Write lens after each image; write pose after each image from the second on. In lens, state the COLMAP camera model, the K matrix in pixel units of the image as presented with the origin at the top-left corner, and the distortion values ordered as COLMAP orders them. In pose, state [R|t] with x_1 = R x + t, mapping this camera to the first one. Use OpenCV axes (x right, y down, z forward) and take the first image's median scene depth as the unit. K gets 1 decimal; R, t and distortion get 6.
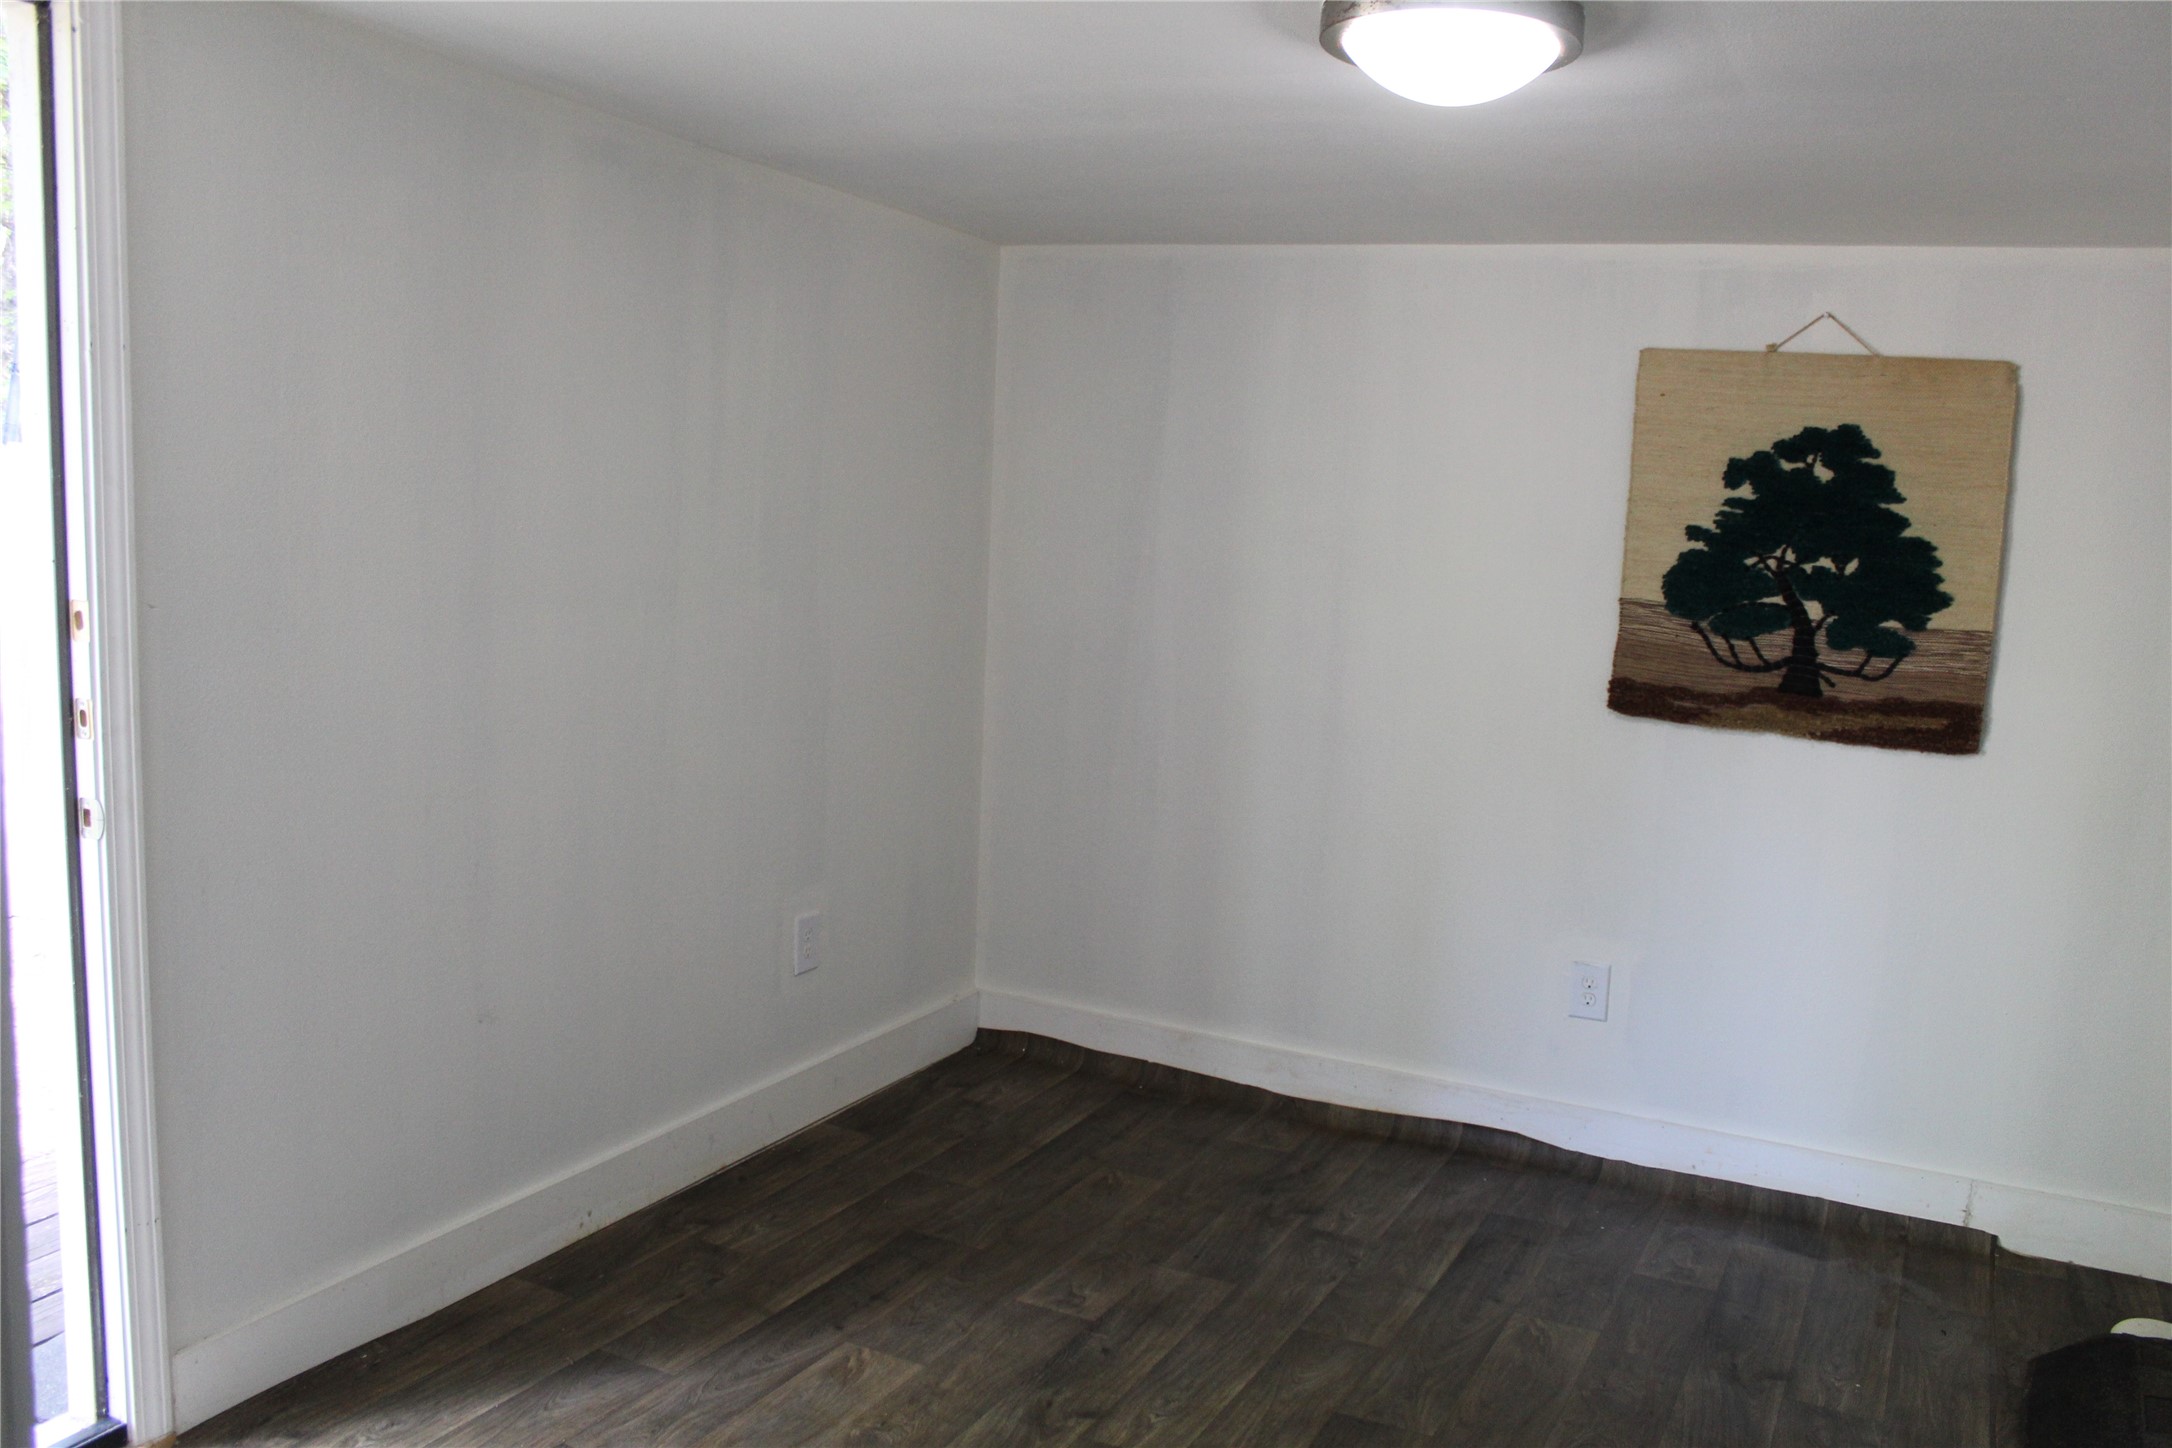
lens RADIAL K [[1795.8, 0, 1094.0], [0, 1795.8, 694.0], [0, 0, 1]] dist [-0.164228, 0.131481]
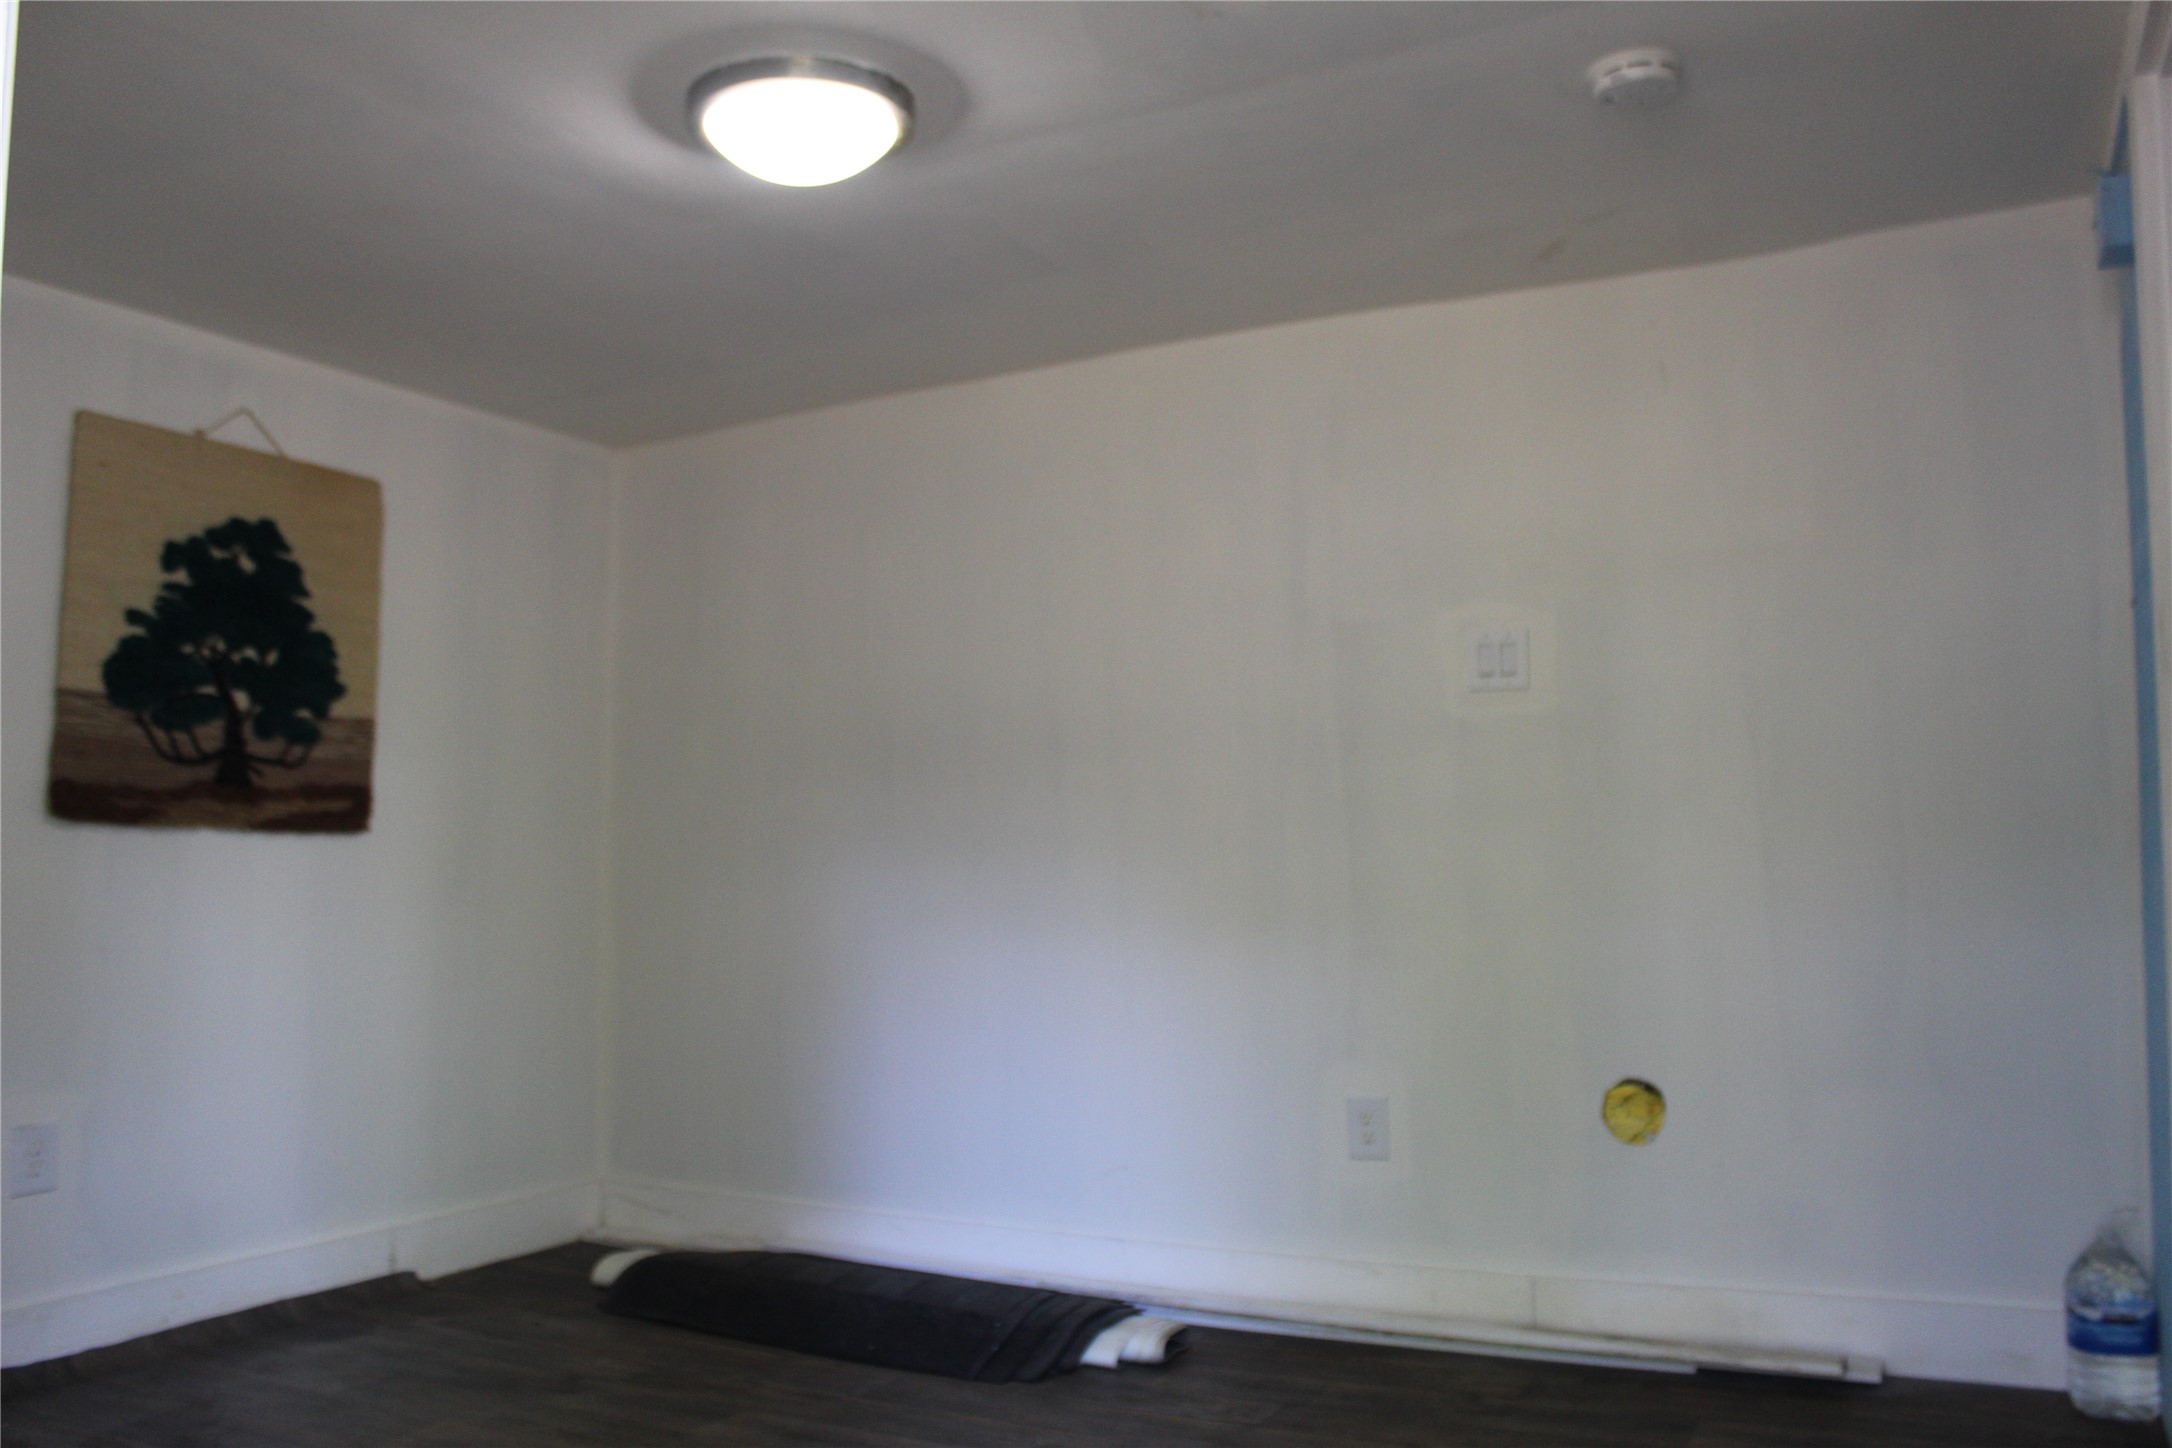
lens RADIAL K [[1795.8, 0, 1094.0], [0, 1795.8, 694.0], [0, 0, 1]] dist [-0.164228, 0.131481]
pose [[-0.004950, 0.038711, 0.999238, -0.577245], [0.119097, 0.992161, -0.037847, 0.043709], [-0.992870, 0.118819, -0.009522, 0.525700]]
